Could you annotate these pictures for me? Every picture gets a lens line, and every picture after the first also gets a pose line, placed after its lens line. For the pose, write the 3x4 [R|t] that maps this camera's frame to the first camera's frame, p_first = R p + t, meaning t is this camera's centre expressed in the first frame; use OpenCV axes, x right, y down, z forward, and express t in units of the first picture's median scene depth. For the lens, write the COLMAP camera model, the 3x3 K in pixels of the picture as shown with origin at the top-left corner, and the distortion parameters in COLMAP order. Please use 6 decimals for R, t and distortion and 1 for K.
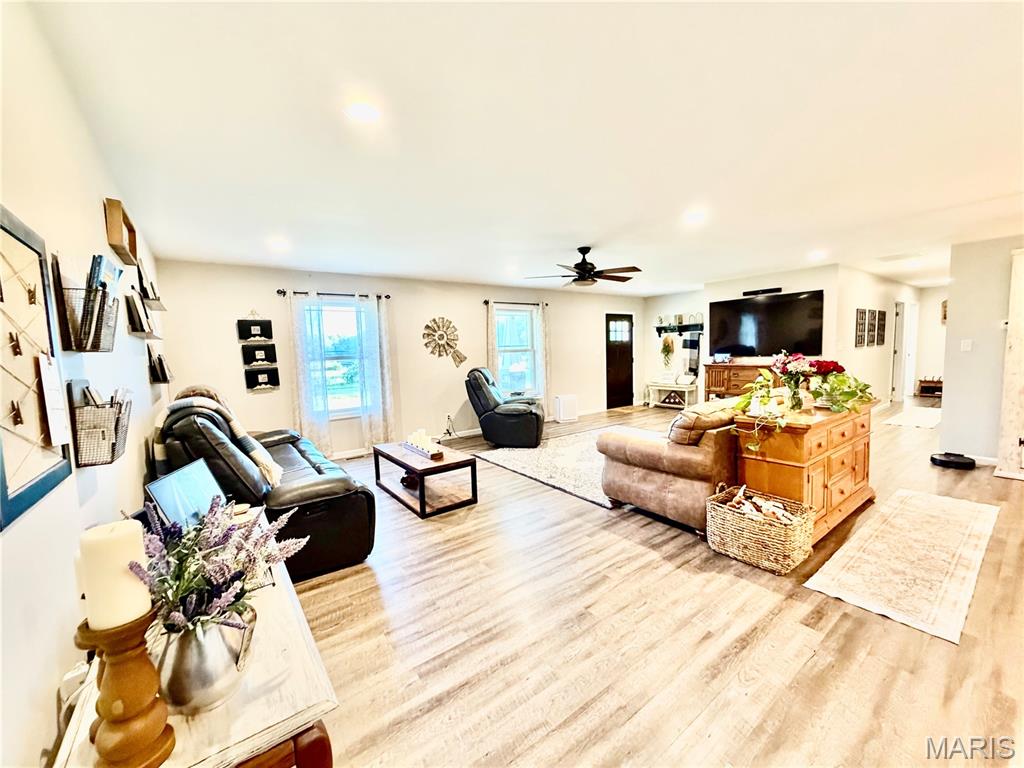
lens RADIAL K [[406.4, 0, 510.2], [0, 406.4, 381.9], [0, 0, 1]] dist [-0.001022, 0.000429]
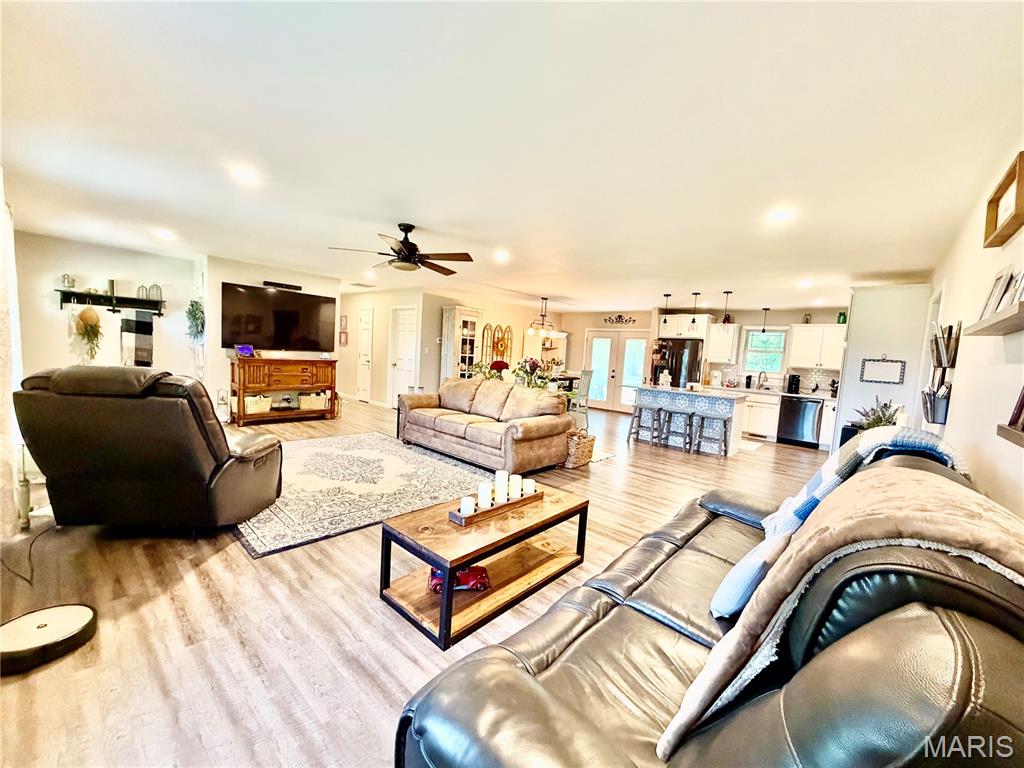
lens RADIAL K [[406.4, 0, 507.4], [0, 406.4, 393.1], [0, 0, 1]] dist [-0.001022, 0.000429]
pose [[-0.195374, -0.077175, 0.977688, -0.504668], [0.023595, 0.996241, 0.083354, -0.030756], [-0.980445, 0.039354, -0.192818, 0.698808]]
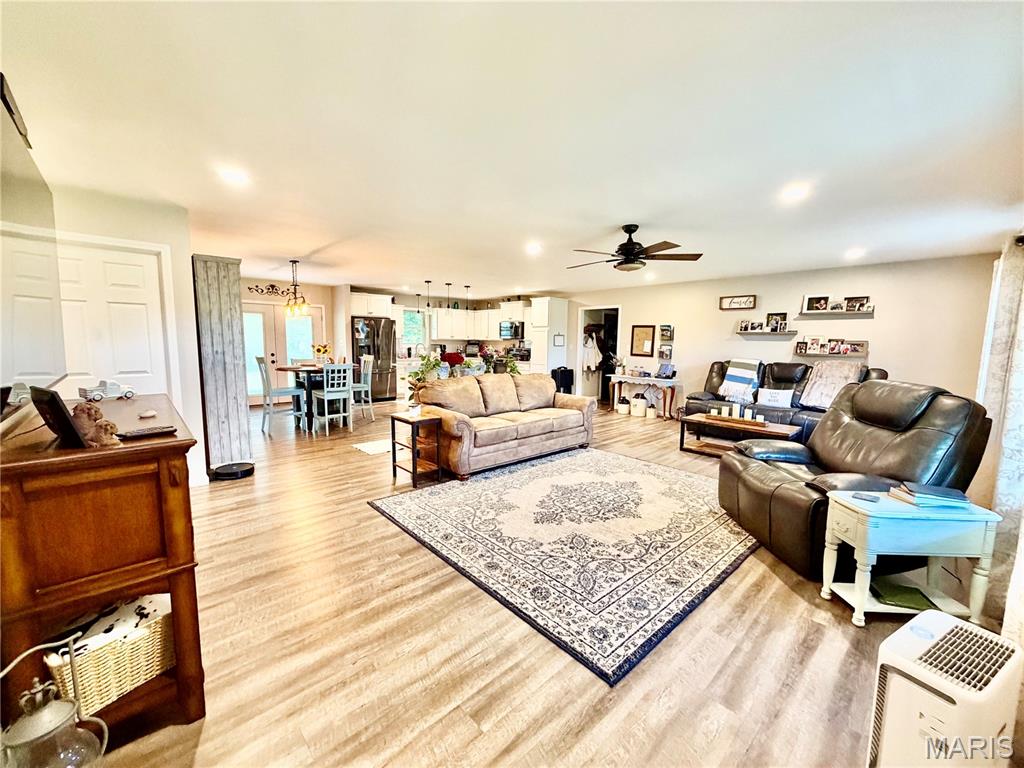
lens RADIAL K [[406.4, 0, 510.5], [0, 406.4, 382.6], [0, 0, 1]] dist [-0.001022, 0.000429]
pose [[-0.993169, 0.029831, -0.112803, 0.395008], [0.008748, 0.983082, 0.182957, -0.115604], [0.116352, 0.180720, -0.976628, 1.348862]]
